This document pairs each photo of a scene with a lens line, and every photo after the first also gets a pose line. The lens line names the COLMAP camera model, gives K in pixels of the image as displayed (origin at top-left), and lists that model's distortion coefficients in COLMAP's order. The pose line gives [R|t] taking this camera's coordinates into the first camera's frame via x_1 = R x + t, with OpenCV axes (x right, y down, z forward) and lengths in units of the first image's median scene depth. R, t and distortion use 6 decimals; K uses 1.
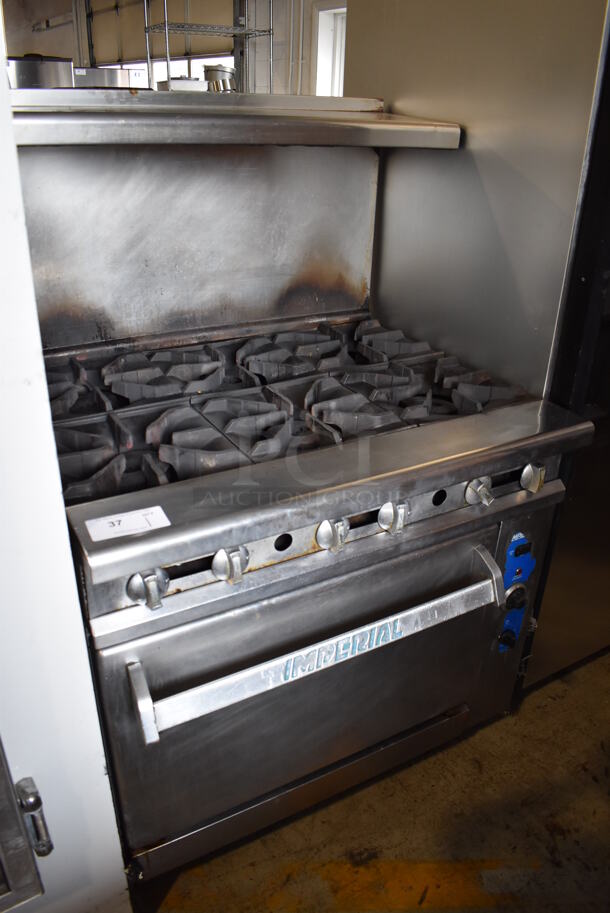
lens RADIAL K [[710.3, 0, 305.0], [0, 710.3, 456.5], [0, 0, 1]] dist [-0.093930, 0.010428]
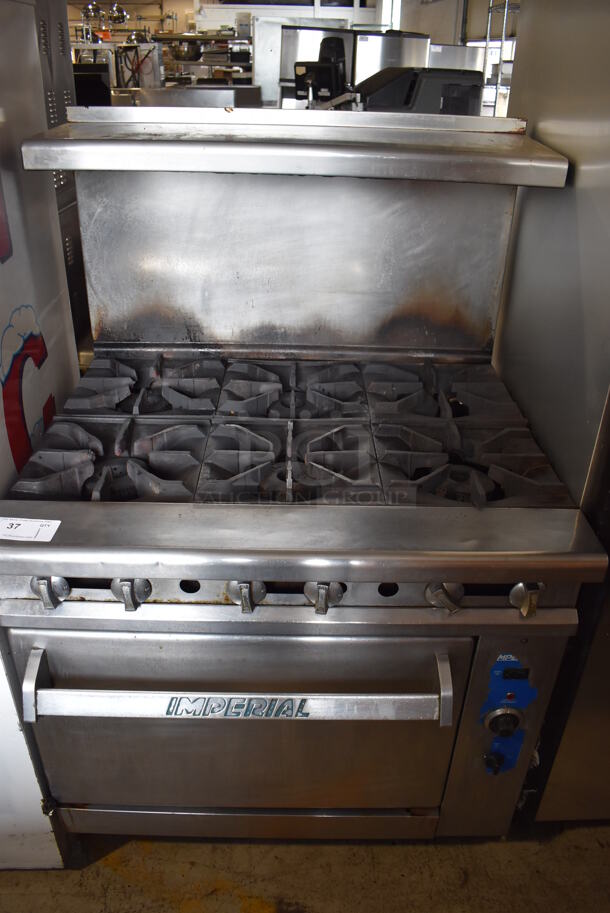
lens RADIAL K [[710.3, 0, 305.0], [0, 710.3, 456.5], [0, 0, 1]] dist [-0.093930, 0.010428]
pose [[0.874256, 0.233203, -0.425784, 0.351204], [-0.217002, 0.972290, 0.086961, -0.127056], [0.434265, 0.016370, 0.900636, 0.119657]]
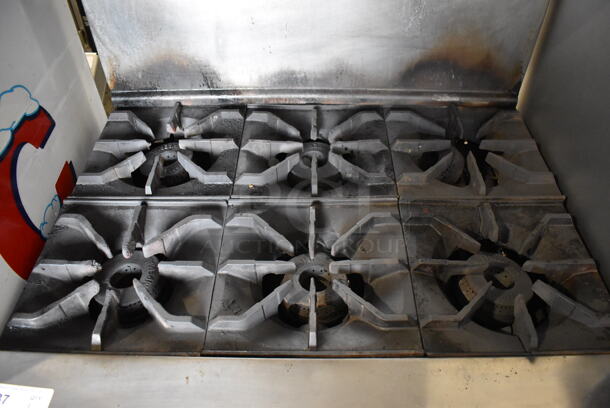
lens RADIAL K [[474.5, 0, 305.0], [0, 474.5, 204.0], [0, 0, 1]] dist [-0.093930, 0.010428]
pose [[0.864272, 0.334434, -0.375749, 0.147420], [-0.199795, 0.913759, 0.353732, -0.280739], [0.461644, -0.230648, 0.856555, 0.433584]]
